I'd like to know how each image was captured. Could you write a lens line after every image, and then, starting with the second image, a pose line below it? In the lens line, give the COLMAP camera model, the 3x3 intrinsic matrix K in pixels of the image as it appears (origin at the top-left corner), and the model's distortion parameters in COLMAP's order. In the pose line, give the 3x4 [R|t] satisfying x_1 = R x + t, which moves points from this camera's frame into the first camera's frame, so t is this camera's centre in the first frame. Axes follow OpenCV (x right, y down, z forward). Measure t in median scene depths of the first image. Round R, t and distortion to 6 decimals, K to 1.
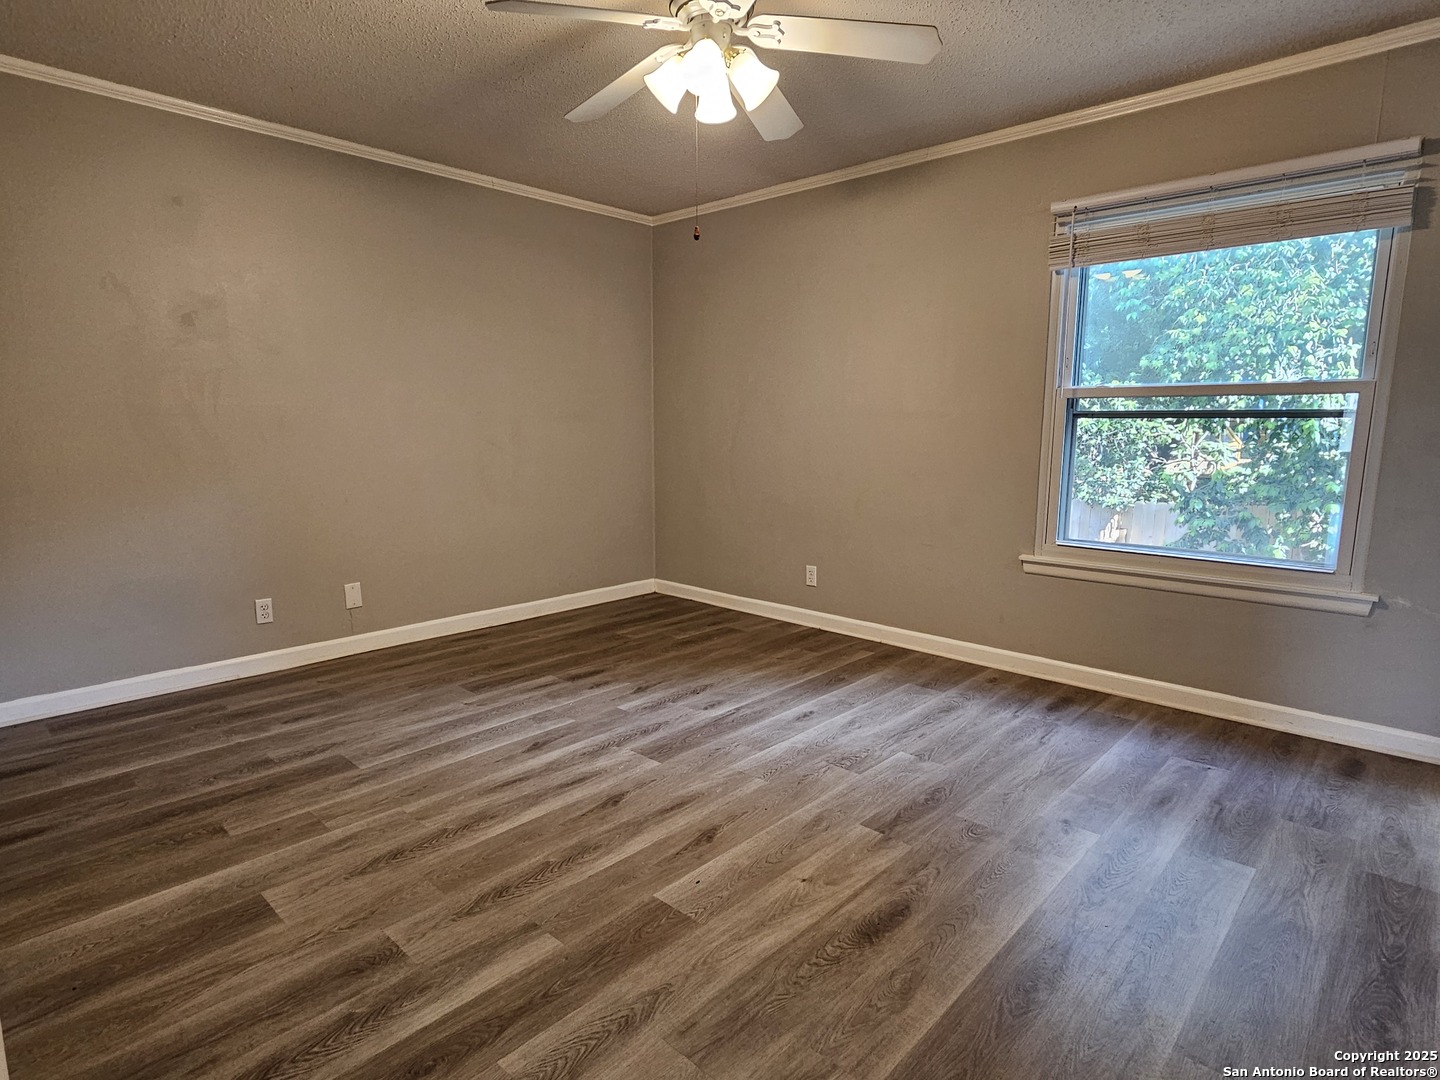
lens RADIAL K [[797.1, 0, 734.2], [0, 797.1, 547.2], [0, 0, 1]] dist [-0.001569, -0.001880]
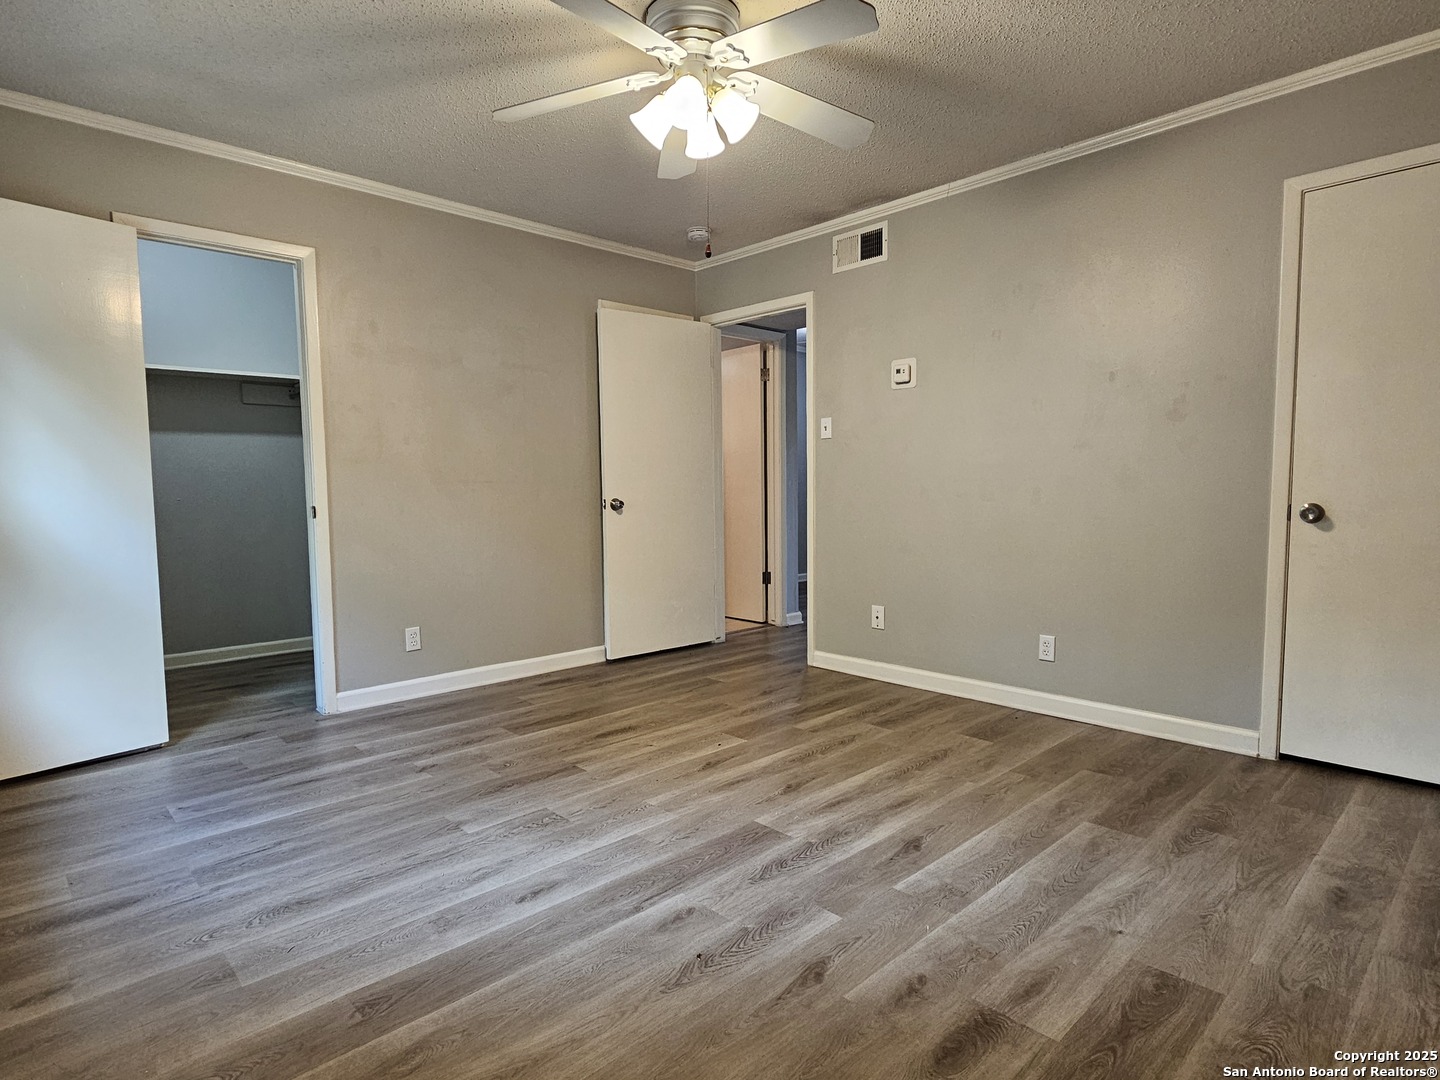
lens RADIAL K [[797.1, 0, 734.2], [0, 797.1, 547.2], [0, 0, 1]] dist [-0.001569, -0.001880]
pose [[-0.998265, 0.002410, 0.058828, -0.120350], [0.016197, 0.971851, 0.235041, -0.231134], [-0.056606, 0.235586, -0.970204, 1.744067]]
